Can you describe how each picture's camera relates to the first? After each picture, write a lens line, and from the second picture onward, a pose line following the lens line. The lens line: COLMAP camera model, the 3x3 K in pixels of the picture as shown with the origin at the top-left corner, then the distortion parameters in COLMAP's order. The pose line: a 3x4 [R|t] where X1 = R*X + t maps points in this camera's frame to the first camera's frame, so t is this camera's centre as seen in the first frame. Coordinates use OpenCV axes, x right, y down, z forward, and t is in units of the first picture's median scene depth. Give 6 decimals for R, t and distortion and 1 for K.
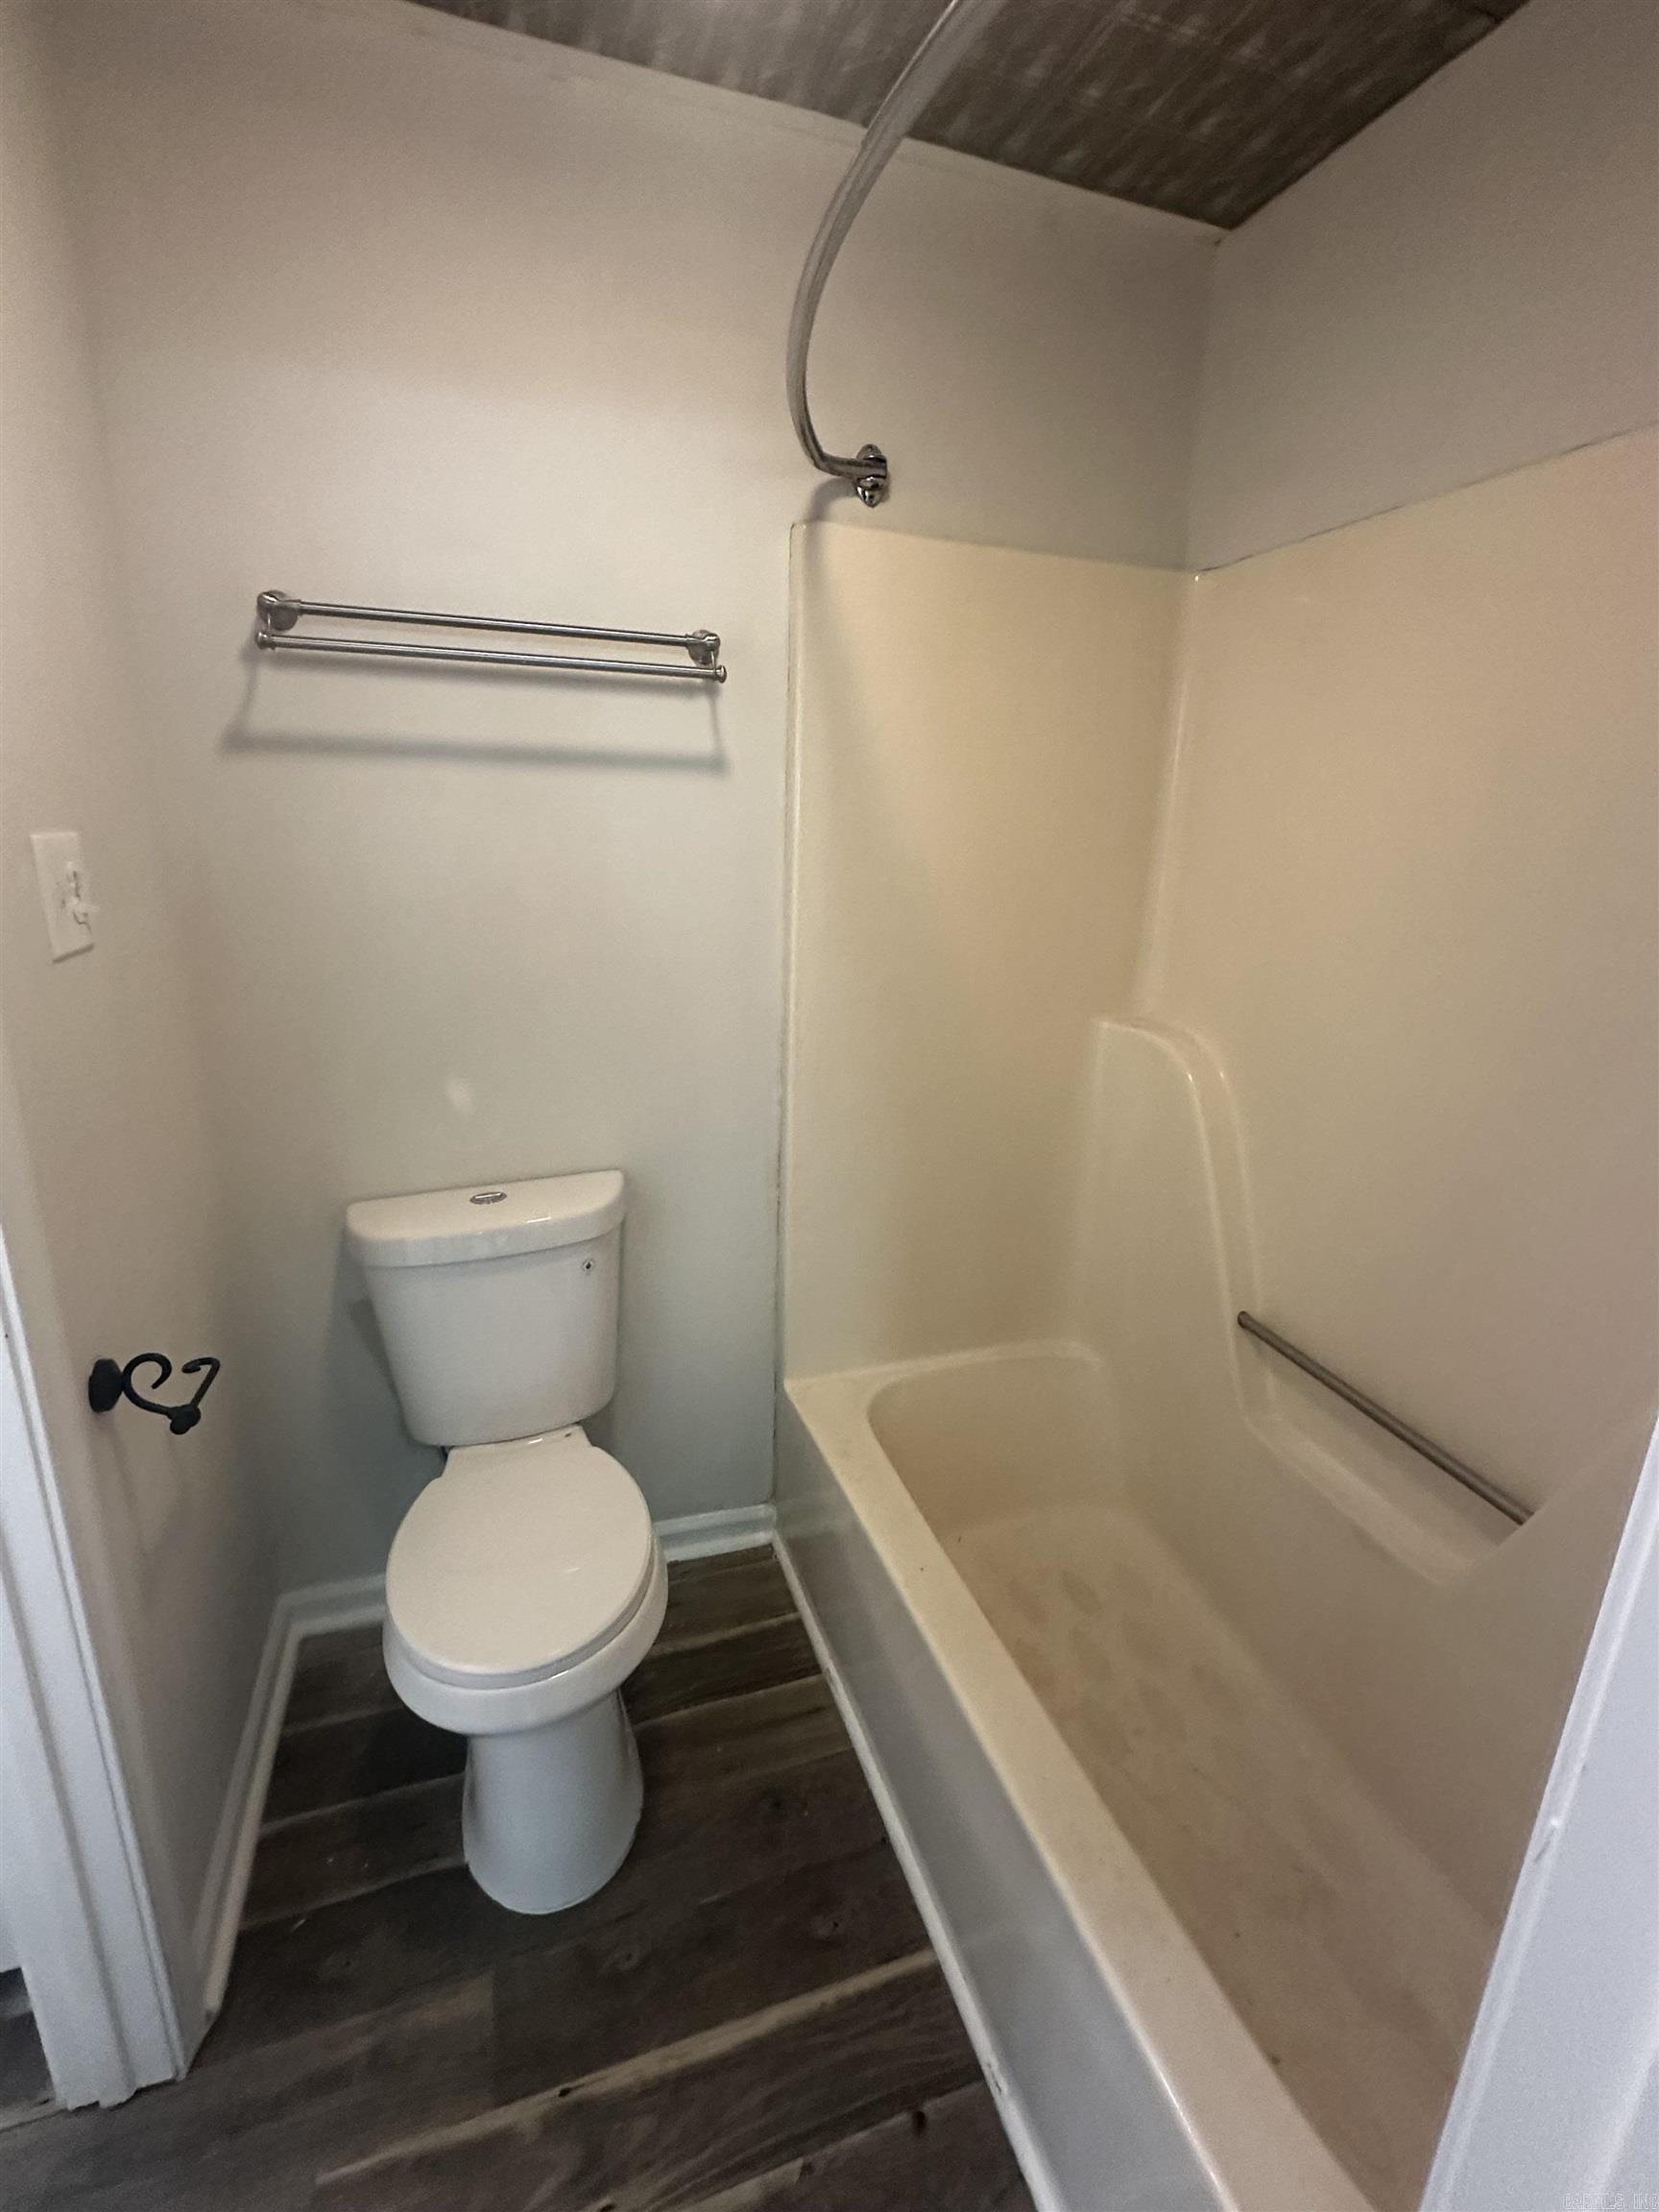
lens RADIAL K [[975.5, 0, 824.8], [0, 975.5, 1106.9], [0, 0, 1]] dist [-0.005783, 0.000229]
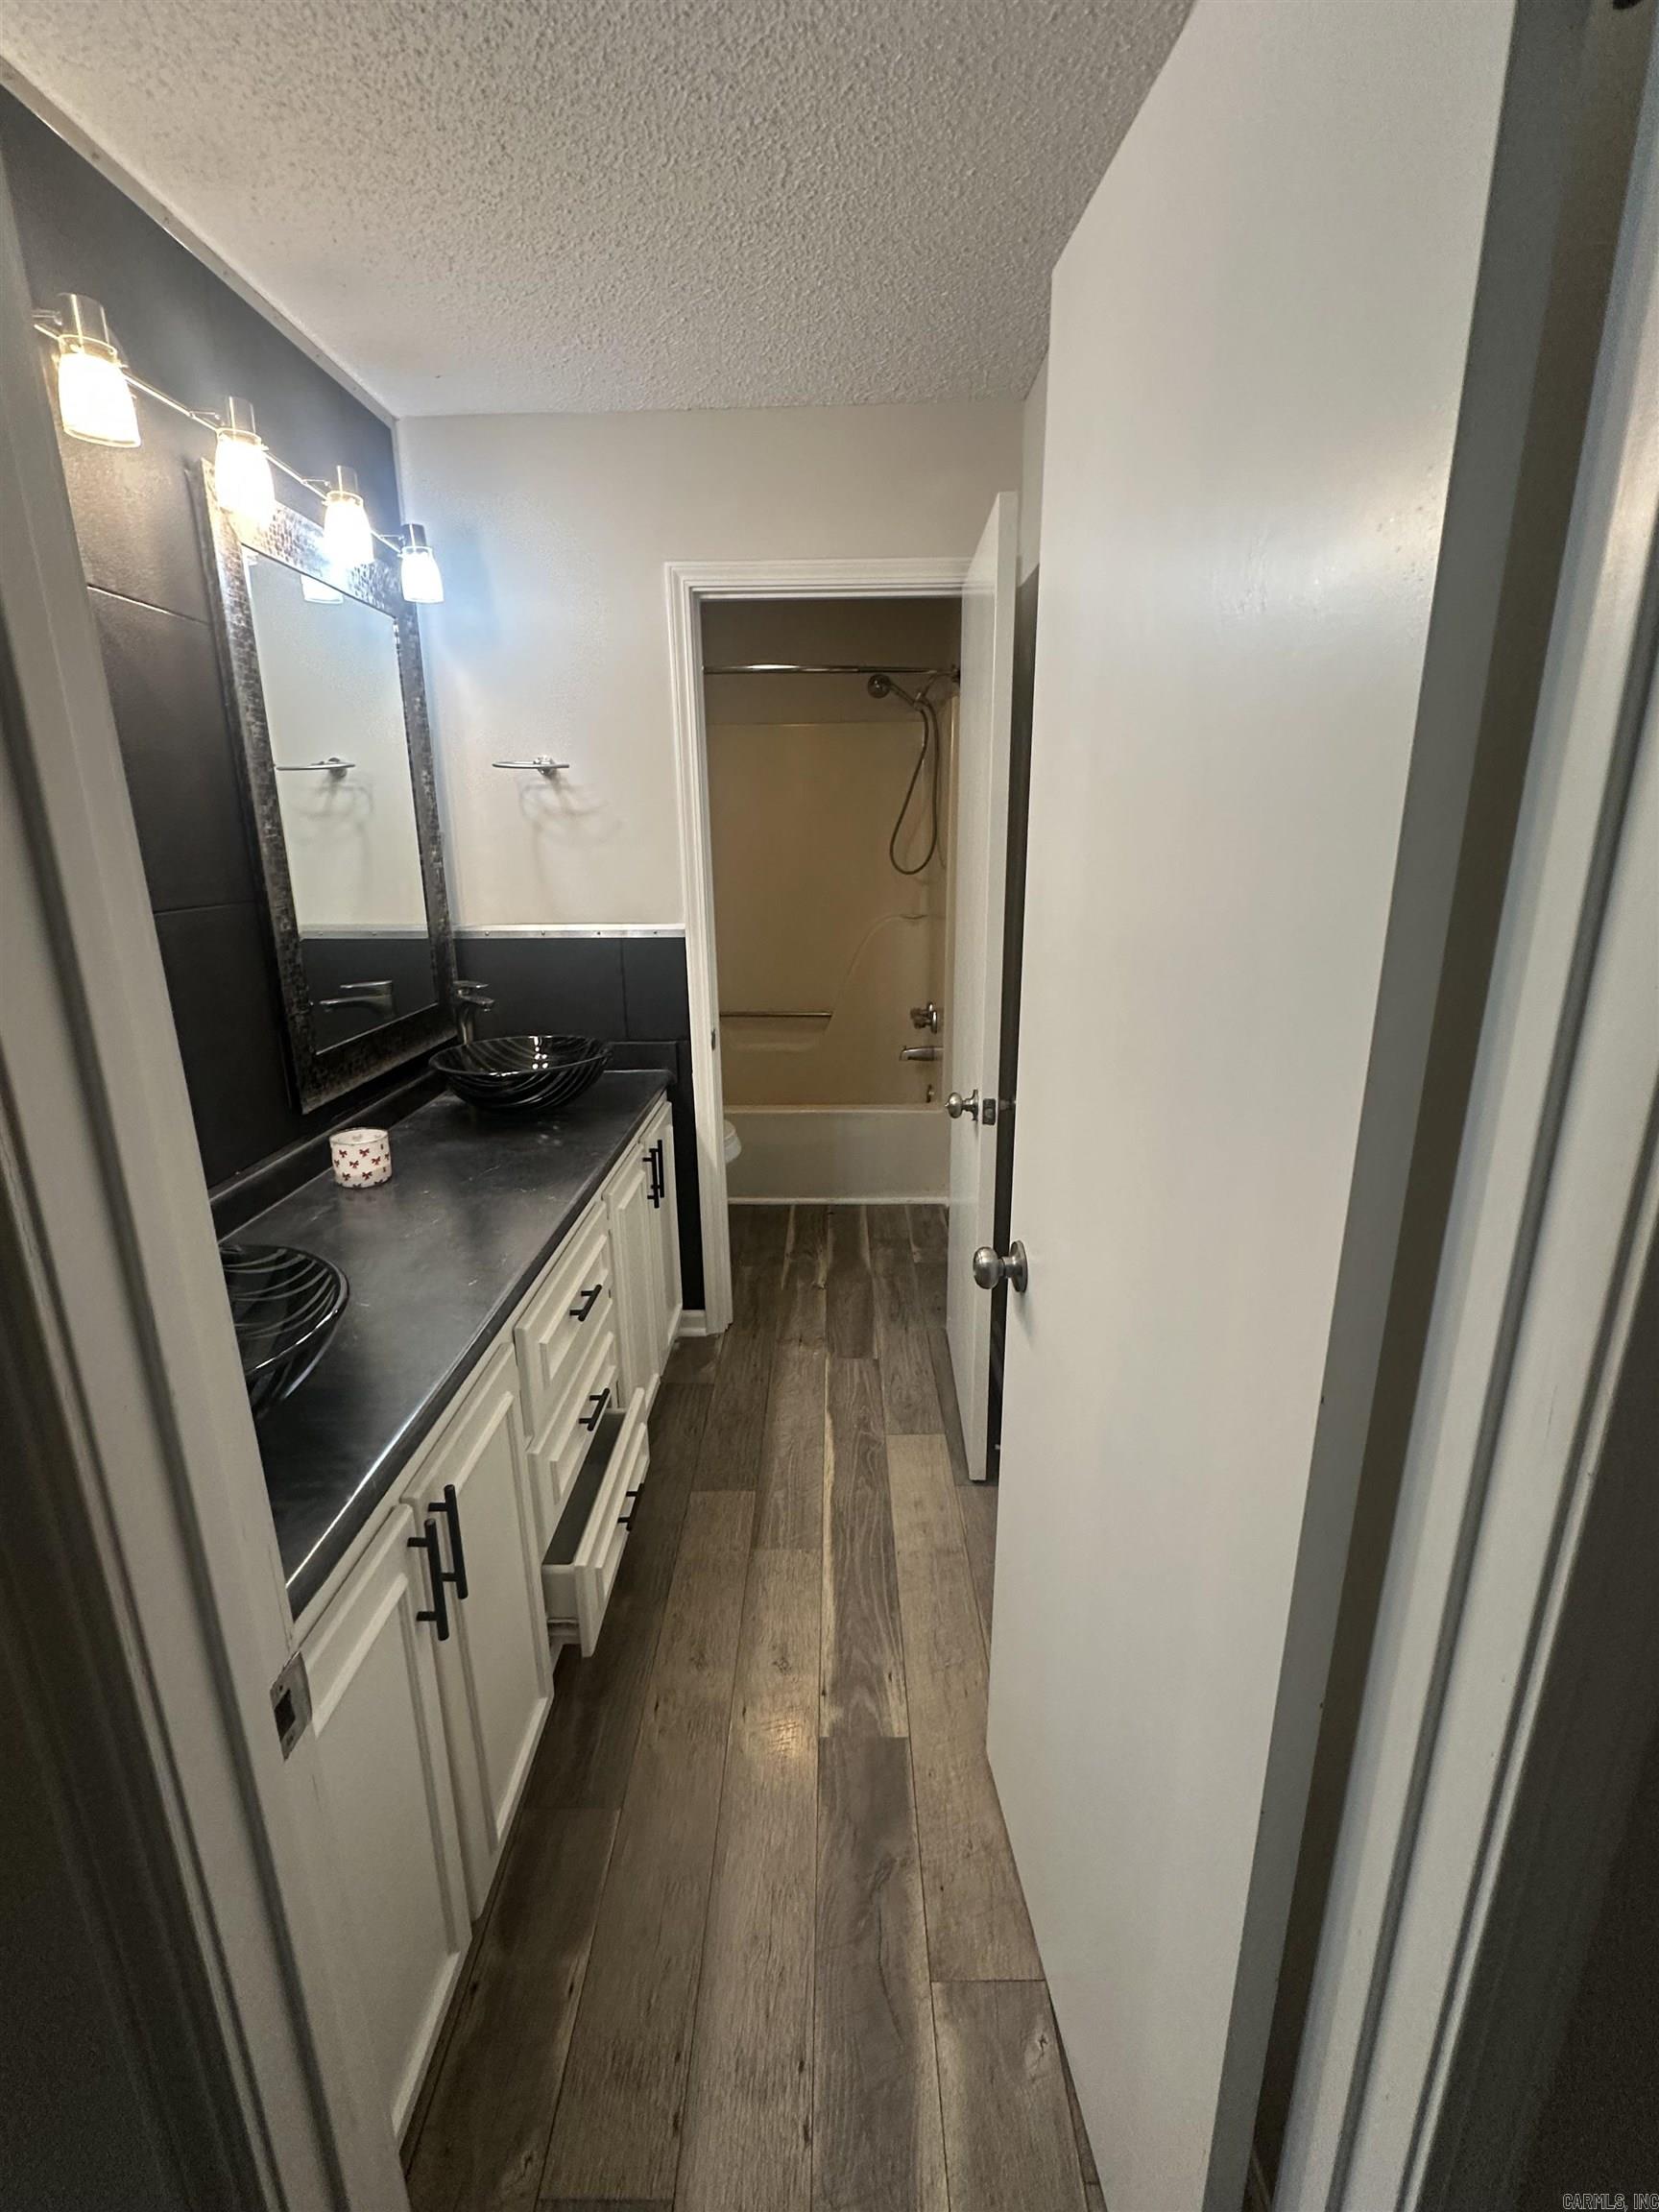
lens RADIAL K [[975.5, 0, 824.8], [0, 975.5, 1106.9], [0, 0, 1]] dist [-0.005783, 0.000229]
pose [[0.335900, -0.285469, 0.897596, -2.512477], [0.280305, 0.940085, 0.194086, 0.022247], [-0.899222, 0.186407, 0.395793, -0.349651]]
